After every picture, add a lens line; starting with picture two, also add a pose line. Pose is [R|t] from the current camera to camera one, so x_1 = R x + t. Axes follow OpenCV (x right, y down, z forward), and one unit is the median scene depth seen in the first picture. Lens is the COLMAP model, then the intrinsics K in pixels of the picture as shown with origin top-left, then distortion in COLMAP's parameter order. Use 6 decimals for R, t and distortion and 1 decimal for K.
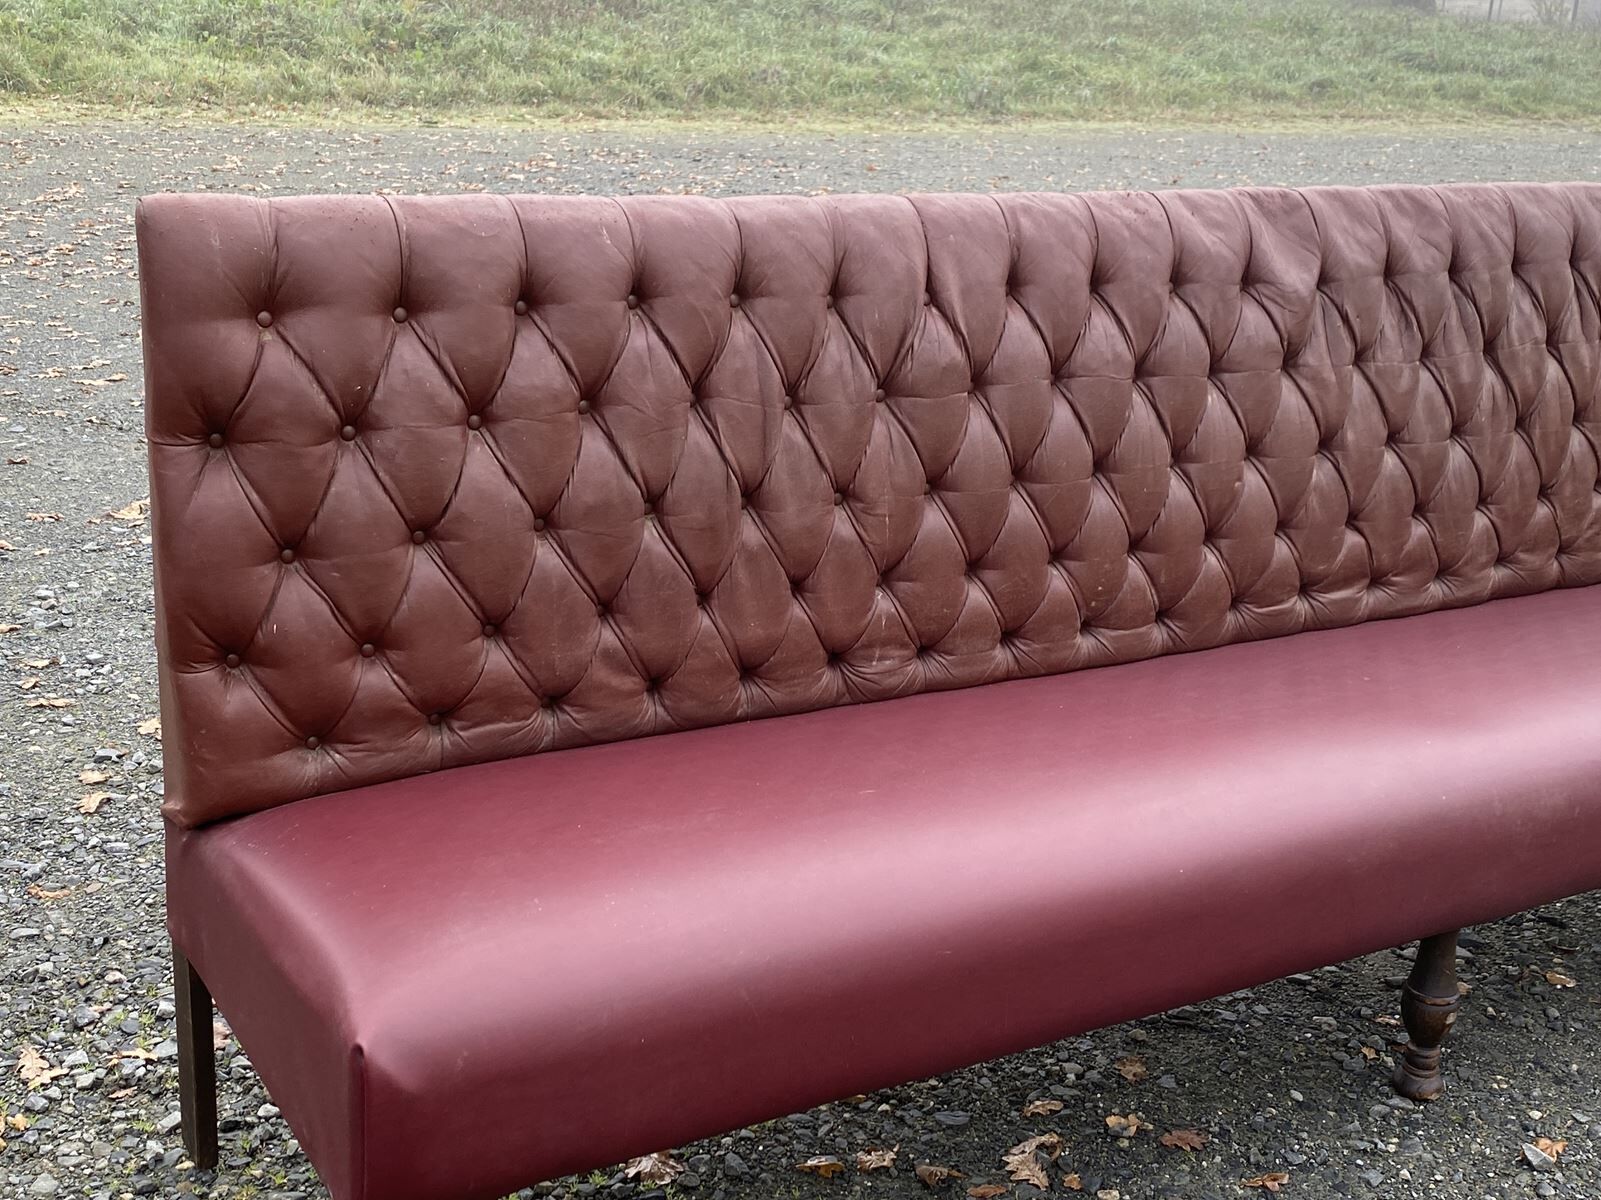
lens RADIAL K [[1958.7, 0, 806.6], [0, 1958.7, 580.7], [0, 0, 1]] dist [0.173795, -0.526191]
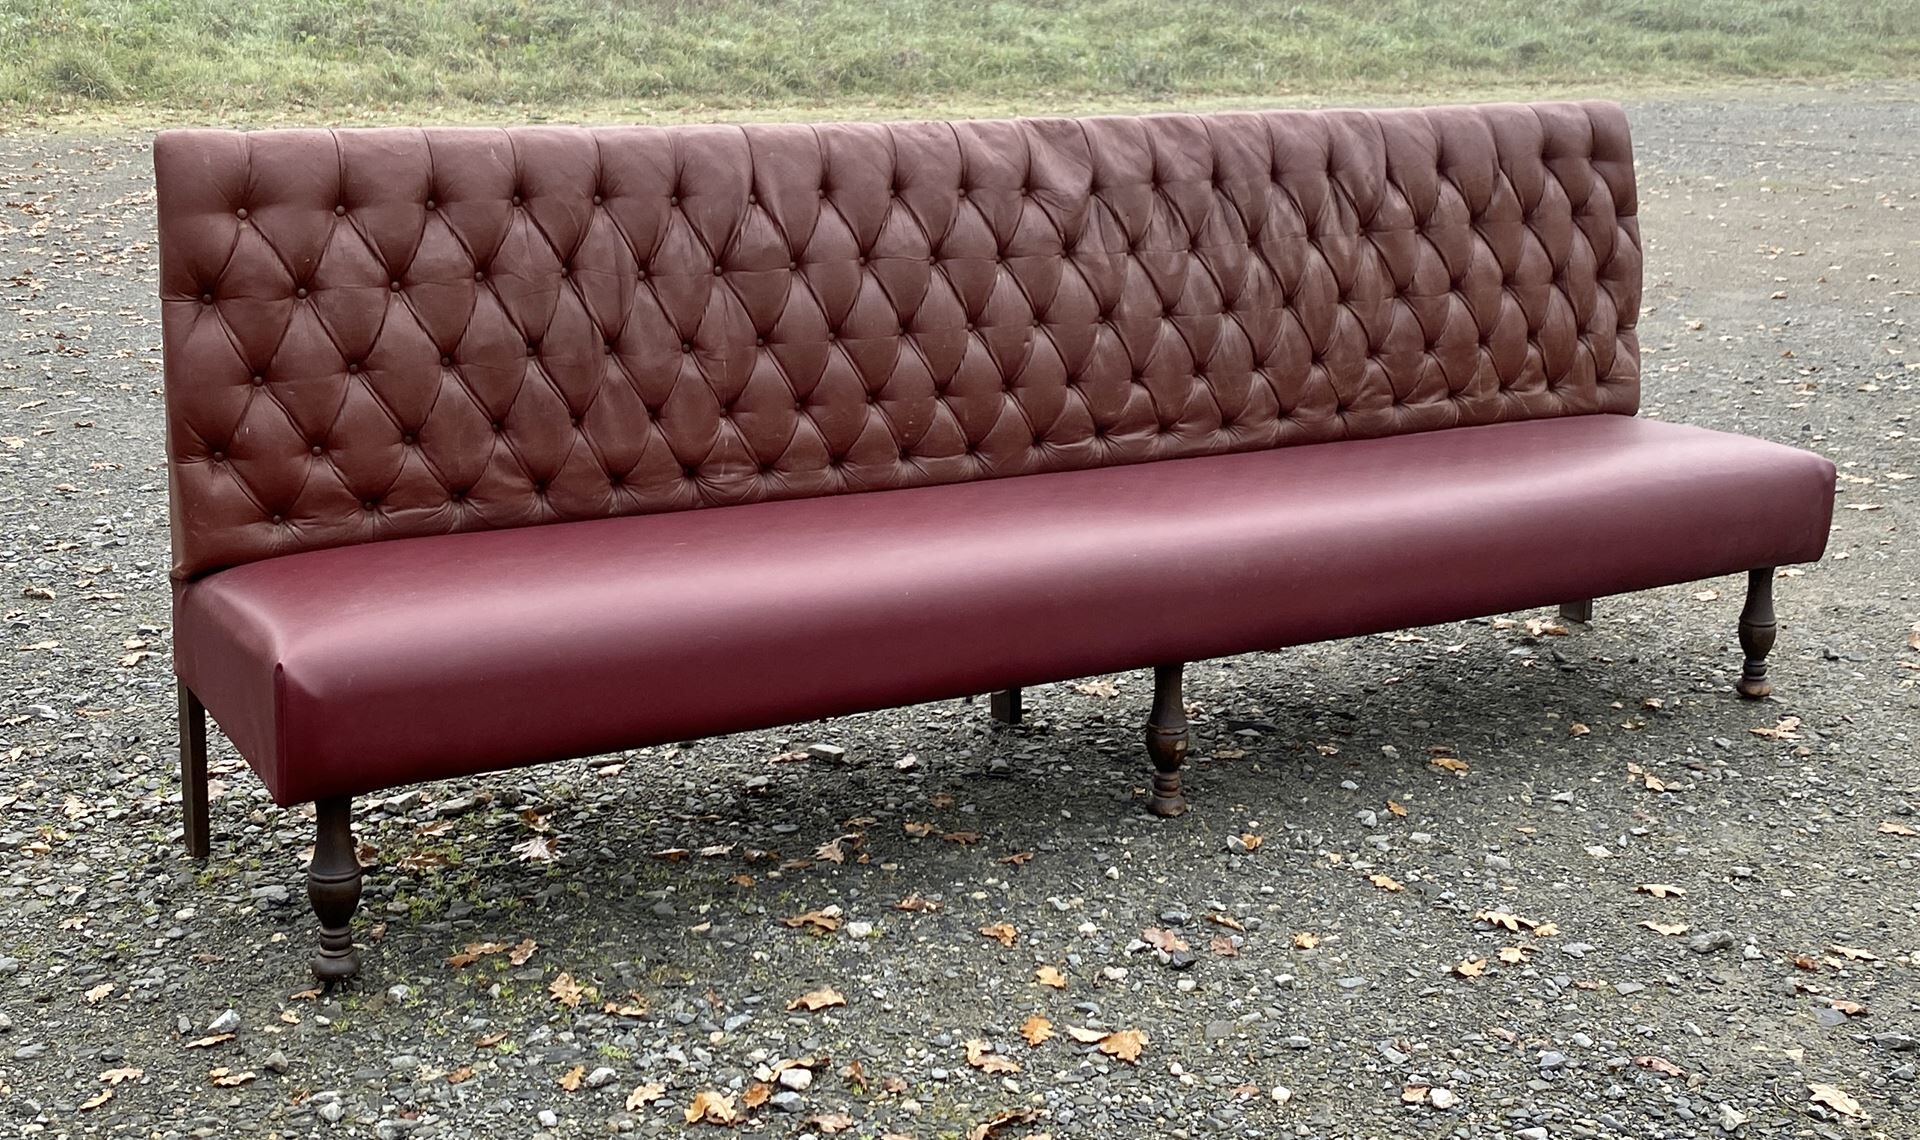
lens RADIAL K [[2357.8, 0, 953.9], [0, 2357.8, 374.1], [0, 0, 1]] dist [0.244550, -0.840981]
pose [[0.999022, -0.027818, -0.034373, 0.219587], [0.023515, 0.992519, -0.119801, 0.149631], [0.037448, 0.118876, 0.992203, -0.505655]]
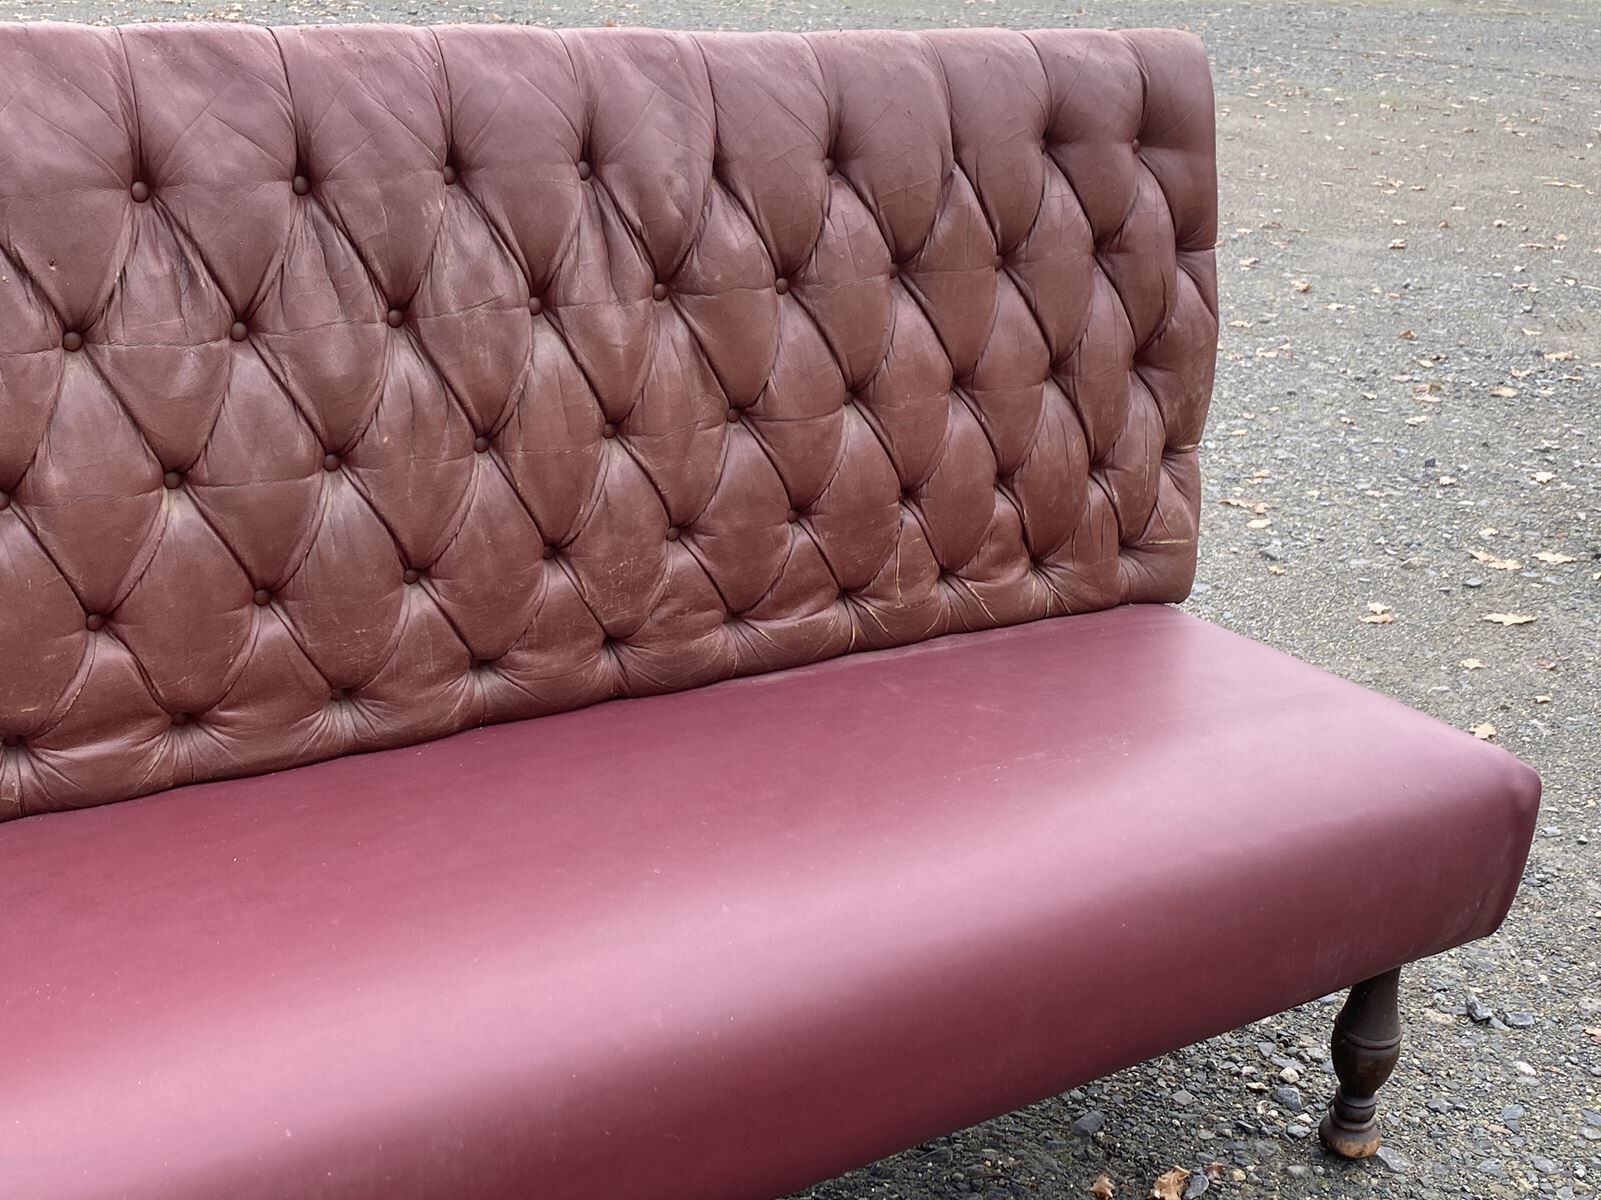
lens RADIAL K [[1941.2, 0, 804.8], [0, 1941.2, 577.9], [0, 0, 1]] dist [0.209819, -0.653730]
pose [[0.999700, 0.003524, 0.024258, 0.480815], [-0.005056, 0.997978, 0.063366, -0.082992], [-0.023986, -0.063469, 0.997696, 0.450336]]
